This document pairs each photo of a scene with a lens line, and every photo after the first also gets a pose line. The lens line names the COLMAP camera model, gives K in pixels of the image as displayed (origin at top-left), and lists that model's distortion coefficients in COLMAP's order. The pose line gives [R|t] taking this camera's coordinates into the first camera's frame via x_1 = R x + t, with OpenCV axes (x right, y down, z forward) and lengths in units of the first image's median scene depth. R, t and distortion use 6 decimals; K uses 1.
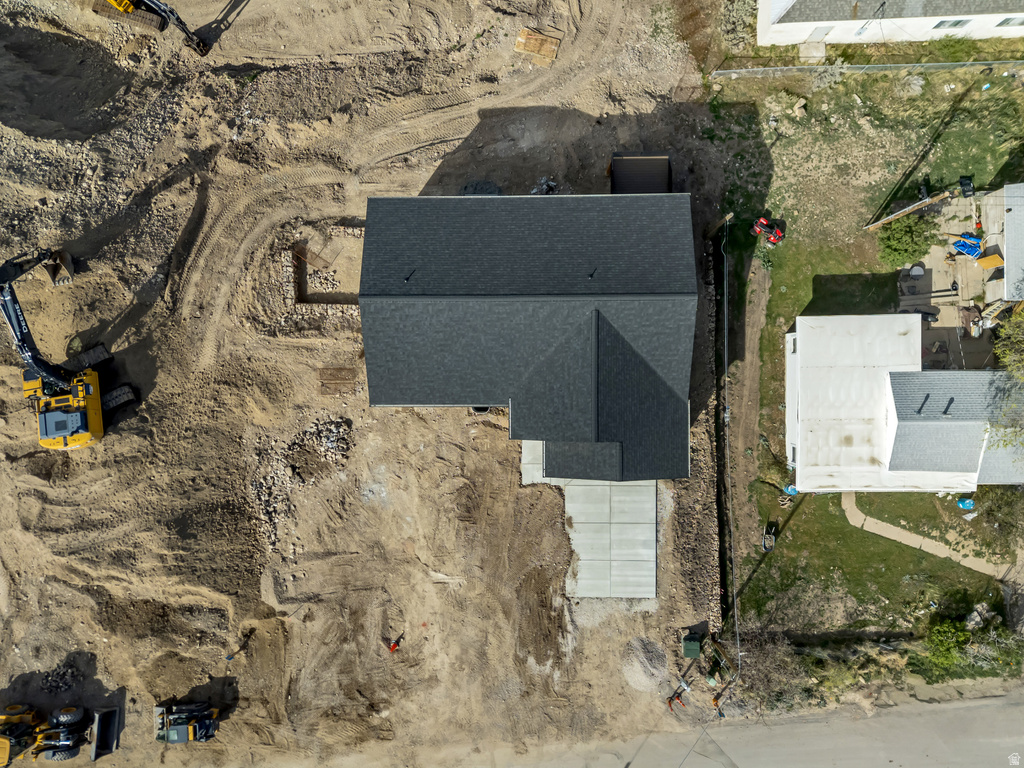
lens RADIAL K [[756.1, 0, 513.5], [0, 756.1, 389.3], [0, 0, 1]] dist [0.081431, -0.072437]
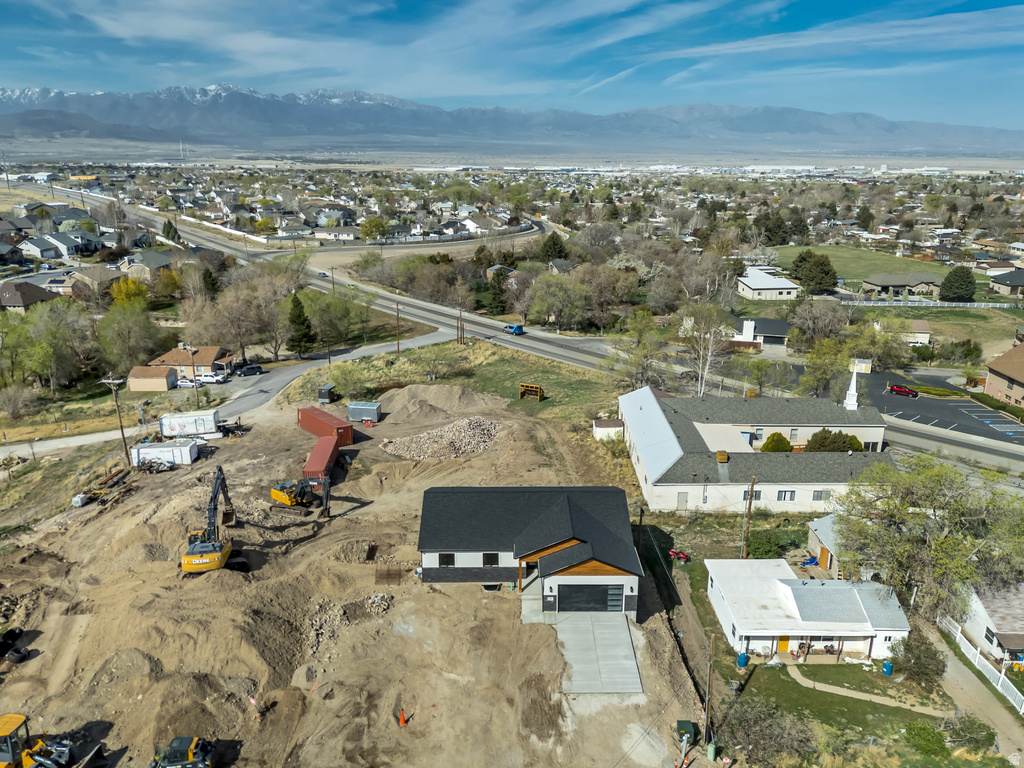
lens RADIAL K [[756.1, 0, 517.9], [0, 756.1, 387.7], [0, 0, 1]] dist [0.081431, -0.072437]
pose [[0.999511, 0.025596, 0.017947, -0.028816], [0.009554, 0.296534, -0.954975, 1.206465], [-0.029765, 0.954679, 0.296144, 0.243316]]
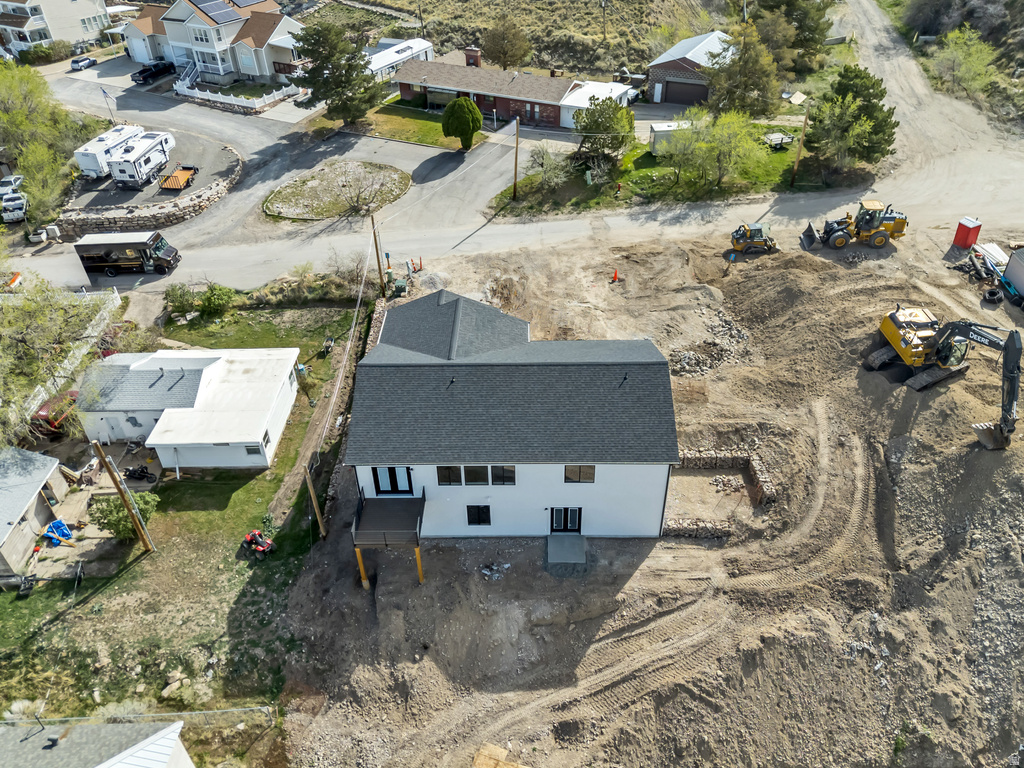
lens RADIAL K [[756.1, 0, 513.7], [0, 756.1, 381.4], [0, 0, 1]] dist [0.081431, -0.072437]
pose [[-0.998637, 0.031147, 0.041877, -0.024831], [0.013905, -0.614600, 0.788716, -0.851361], [0.050304, 0.788224, 0.613330, 0.301013]]
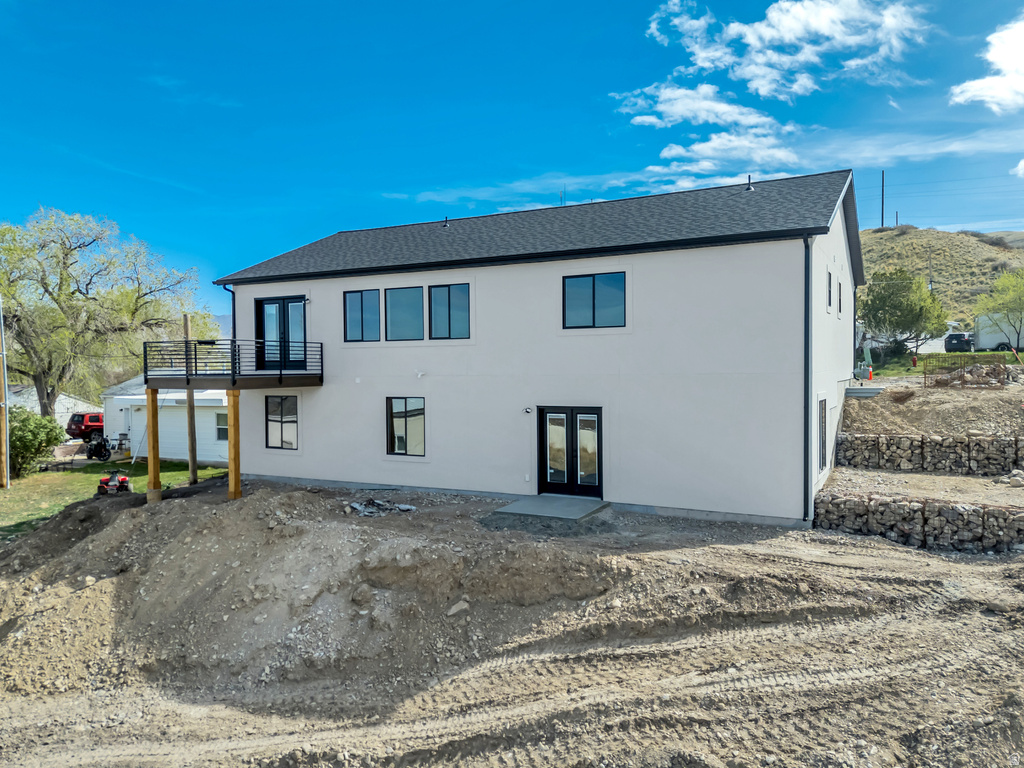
lens RADIAL K [[756.1, 0, 514.9], [0, 756.1, 389.4], [0, 0, 1]] dist [0.081431, -0.072437]
pose [[-0.882509, 0.022955, 0.469735, -0.207382], [0.468675, -0.039920, 0.882468, -0.586821], [0.039009, 0.998939, 0.024472, 0.965292]]
